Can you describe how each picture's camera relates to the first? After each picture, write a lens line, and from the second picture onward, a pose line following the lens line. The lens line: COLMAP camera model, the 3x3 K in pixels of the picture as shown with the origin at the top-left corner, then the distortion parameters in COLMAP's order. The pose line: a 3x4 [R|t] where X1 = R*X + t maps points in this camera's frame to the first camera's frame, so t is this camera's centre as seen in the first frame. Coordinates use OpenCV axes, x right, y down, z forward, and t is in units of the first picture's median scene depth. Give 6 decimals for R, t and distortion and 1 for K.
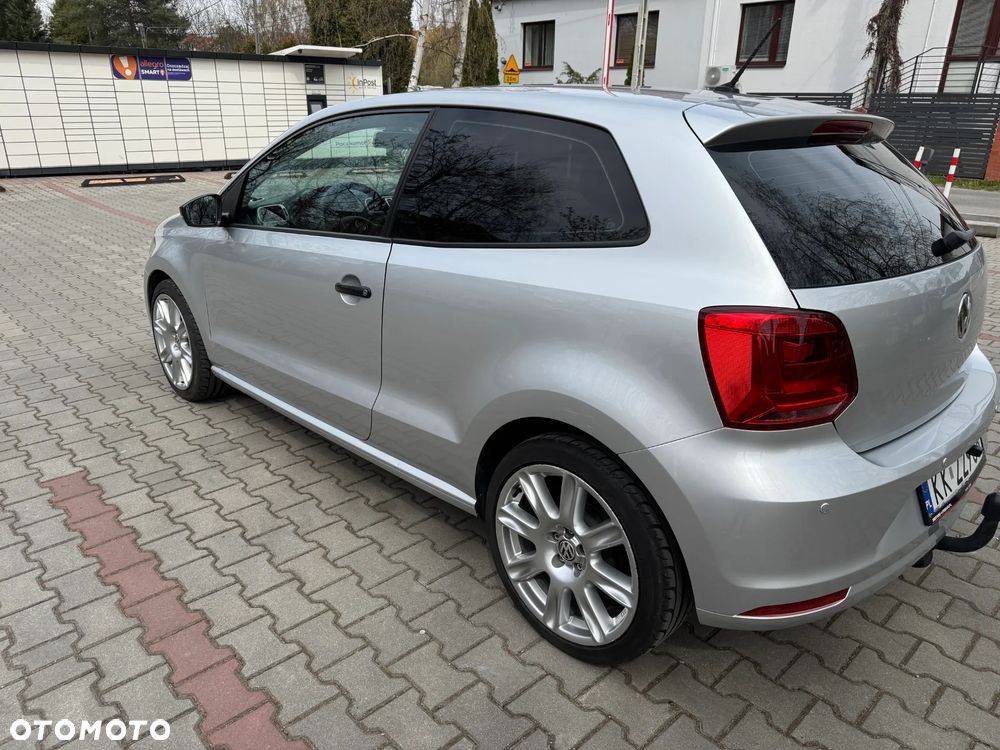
lens RADIAL K [[689.1, 0, 503.6], [0, 689.1, 378.1], [0, 0, 1]] dist [0.052523, -0.058252]
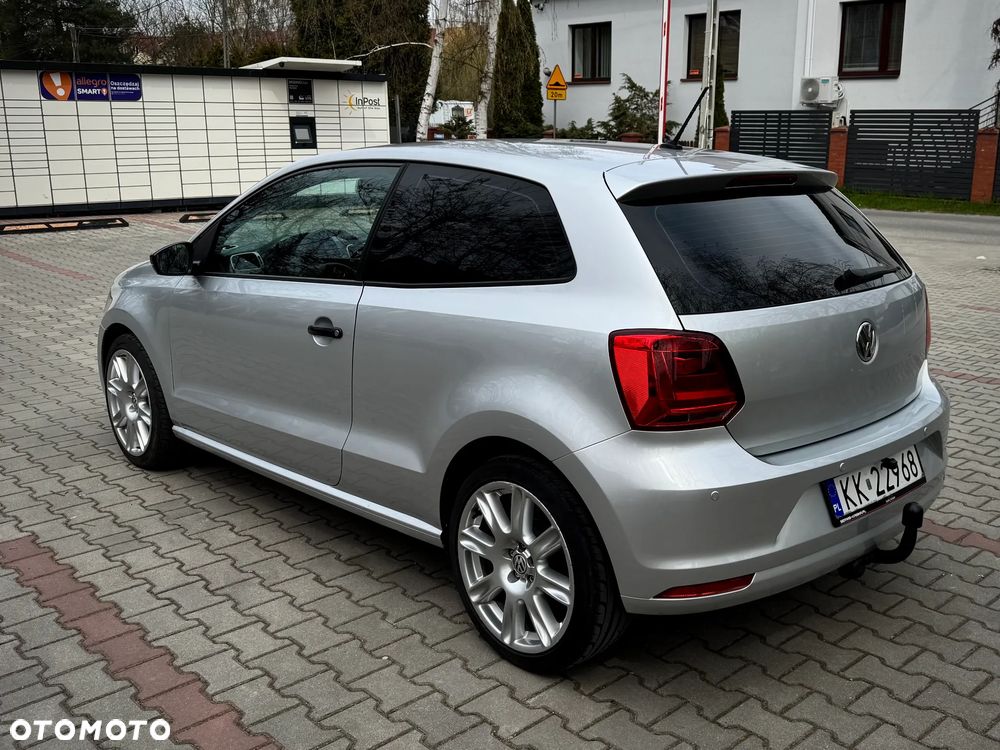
lens RADIAL K [[954.7, 0, 579.9], [0, 954.7, 360.8], [0, 0, 1]] dist [0.096576, -0.134780]
pose [[0.999645, -0.013702, 0.022840, 0.096842], [0.016586, 0.991204, -0.131300, 0.083675], [-0.020840, 0.131633, 0.991079, -0.318580]]
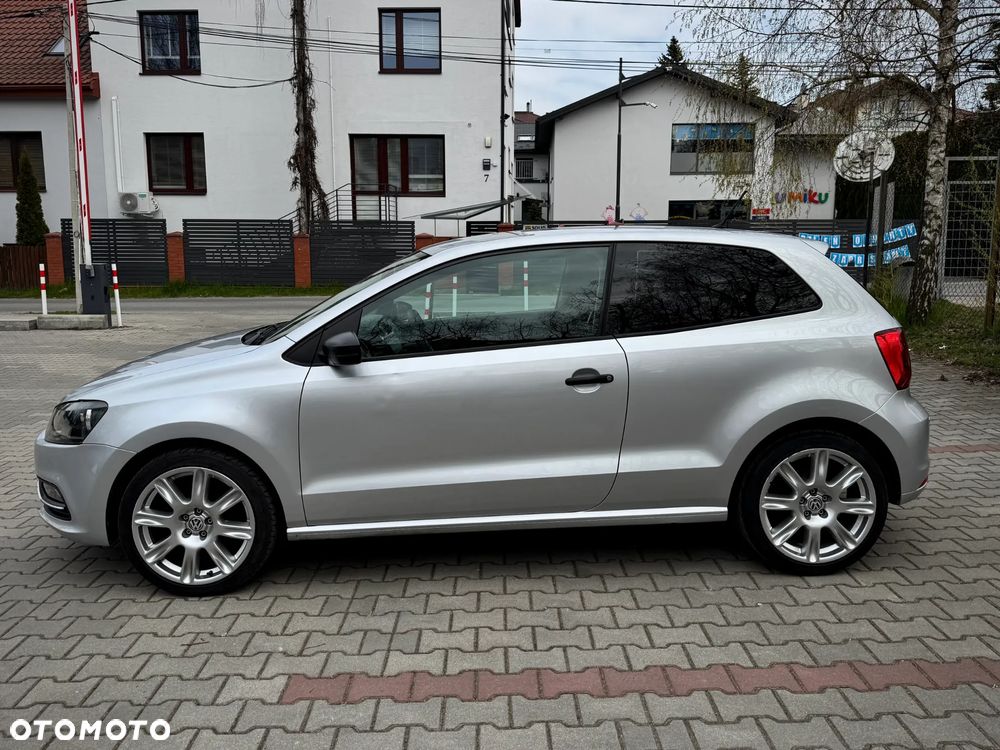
lens RADIAL K [[756.7, 0, 501.7], [0, 756.7, 343.9], [0, 0, 1]] dist [0.071025, -0.099772]
pose [[0.684131, -0.121658, 0.719141, -1.006598], [0.278647, 0.954794, -0.103557, -0.073173], [-0.674033, 0.271233, 0.687104, 0.116315]]
